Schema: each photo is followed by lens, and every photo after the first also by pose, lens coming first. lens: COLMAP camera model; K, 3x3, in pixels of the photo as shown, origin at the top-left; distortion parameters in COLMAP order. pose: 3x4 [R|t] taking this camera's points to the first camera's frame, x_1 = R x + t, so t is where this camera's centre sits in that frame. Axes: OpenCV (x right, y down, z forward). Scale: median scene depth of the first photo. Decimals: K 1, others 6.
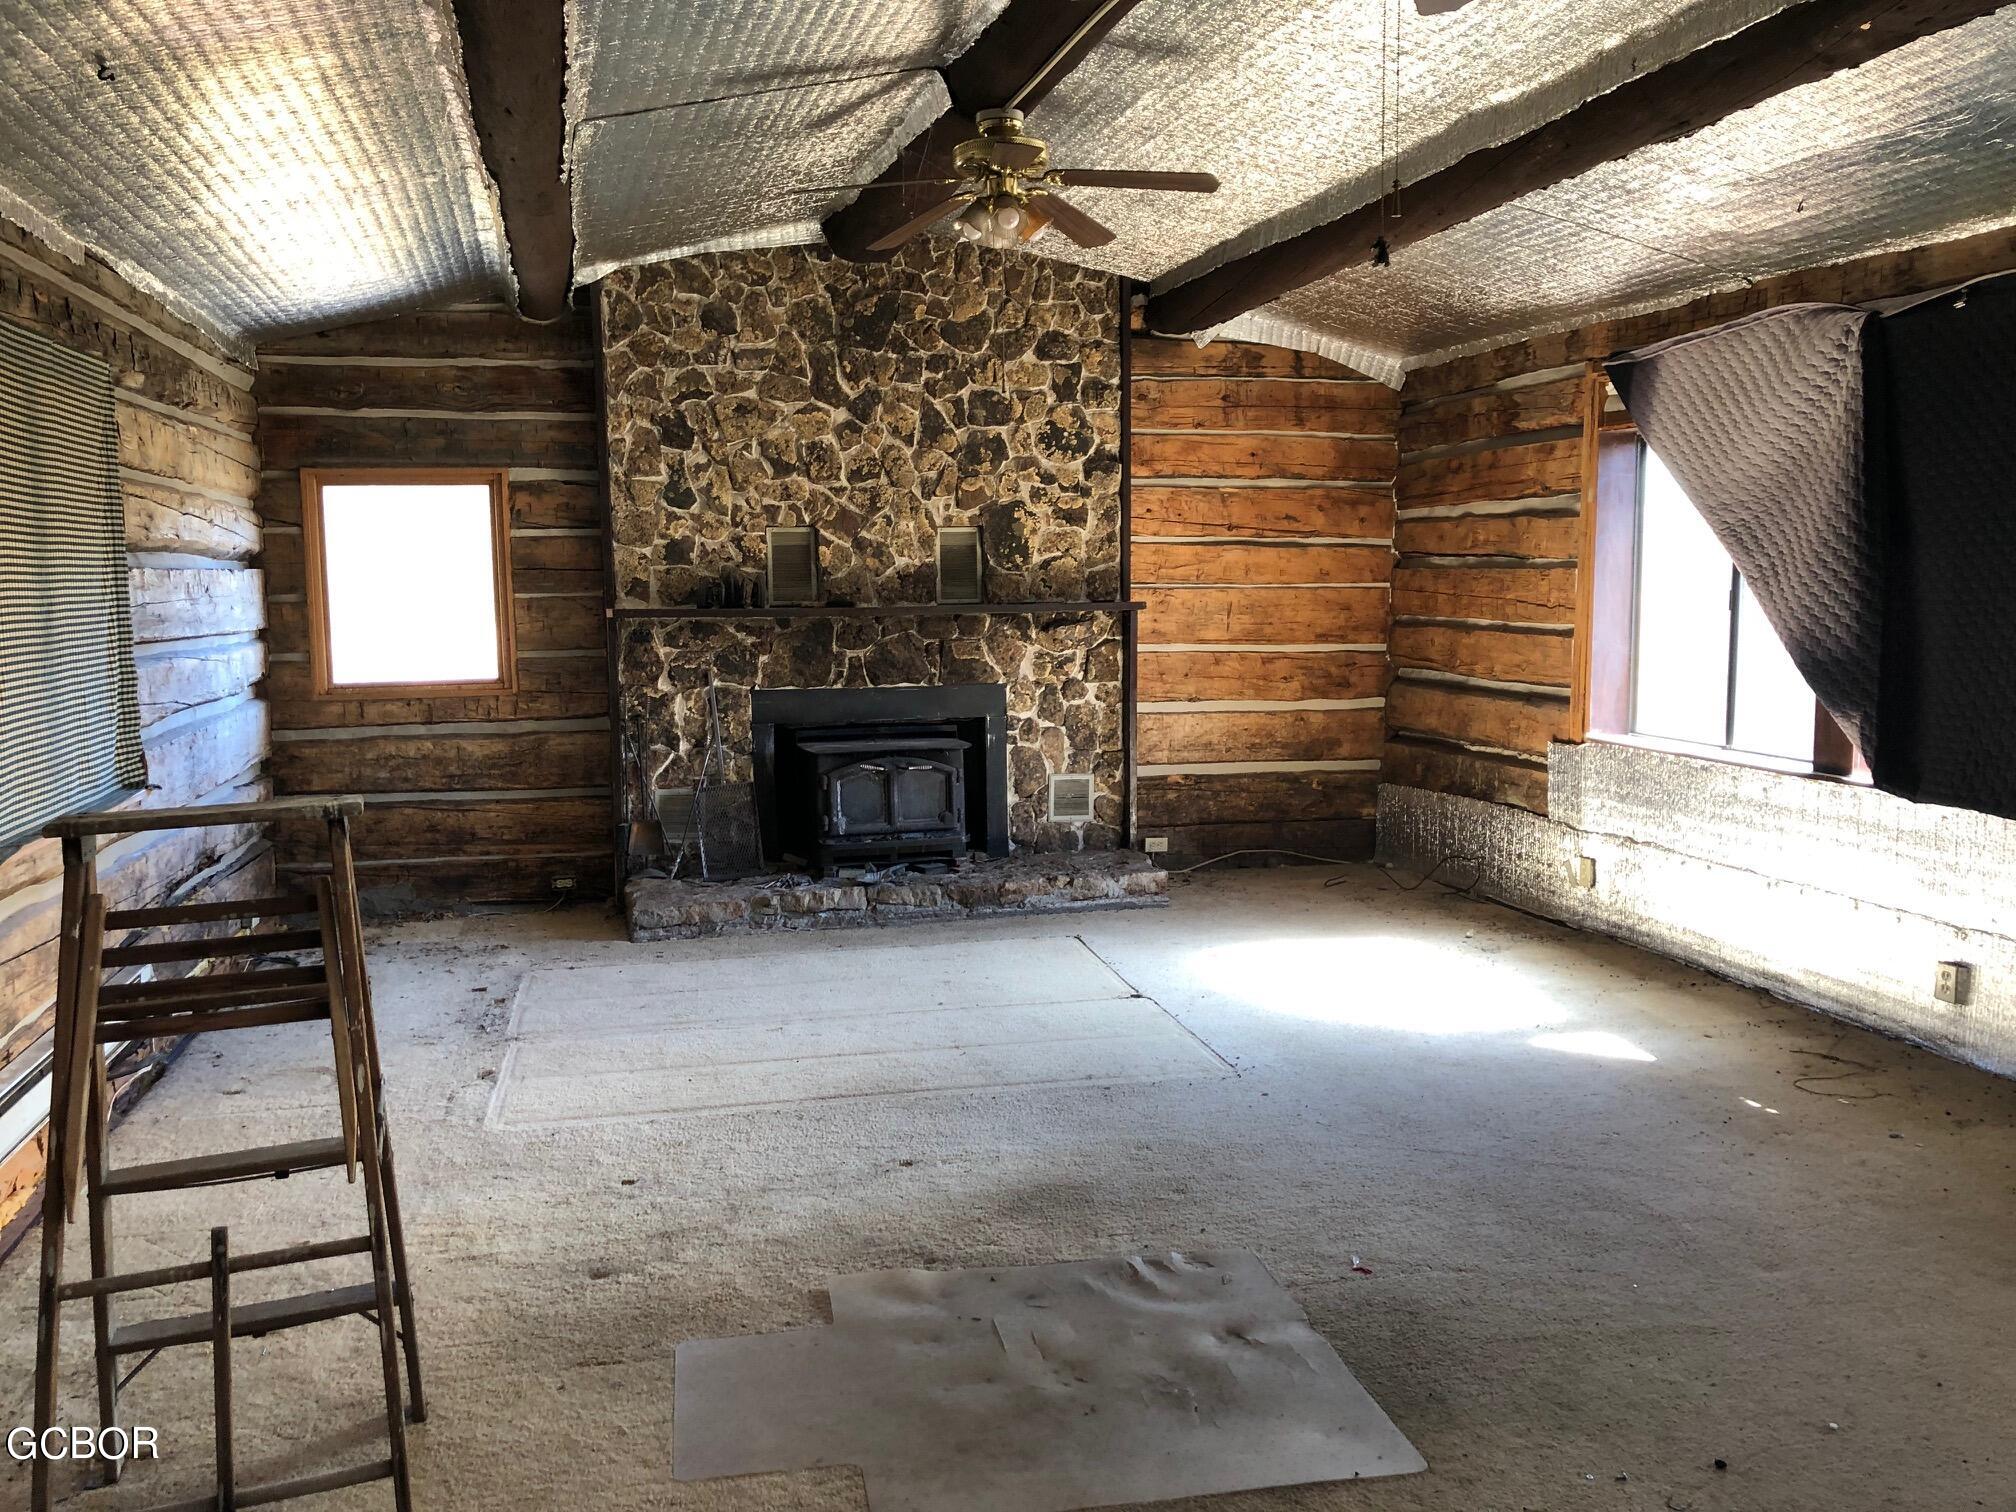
lens RADIAL K [[1647.3, 0, 1020.8], [0, 1647.3, 748.3], [0, 0, 1]] dist [0.068758, -0.125978]
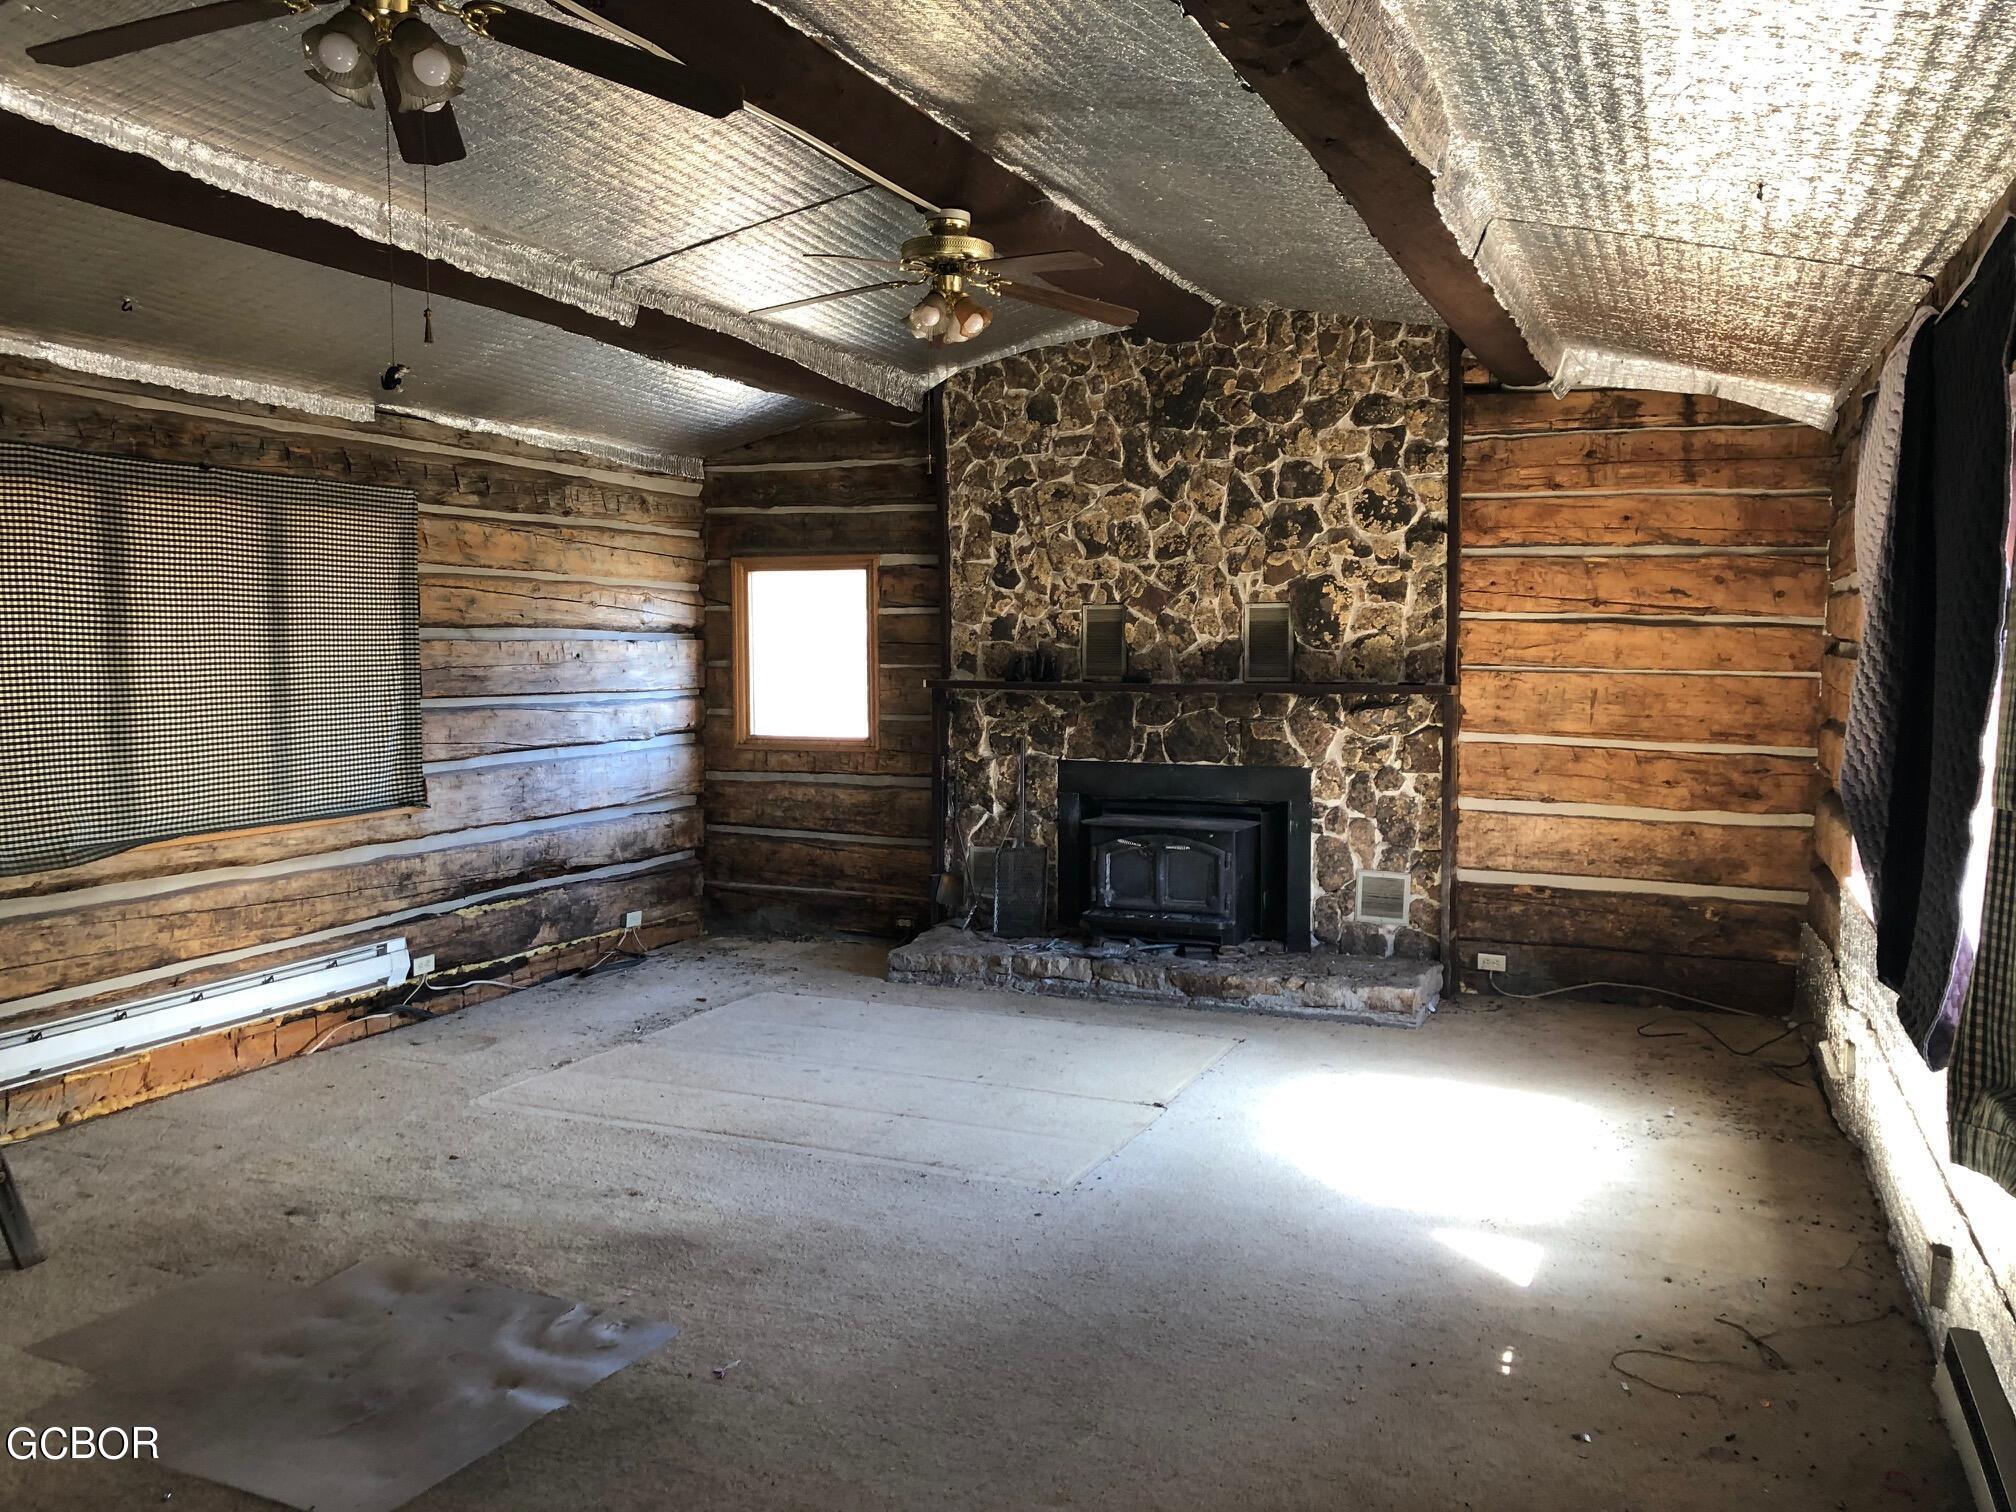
lens RADIAL K [[1647.3, 0, 949.5], [0, 1647.3, 750.6], [0, 0, 1]] dist [0.068758, -0.125978]
pose [[0.803934, 0.053444, -0.592312, 0.404808], [-0.073713, 0.997229, -0.010069, -0.025961], [0.590133, 0.051756, 0.805646, 0.121024]]
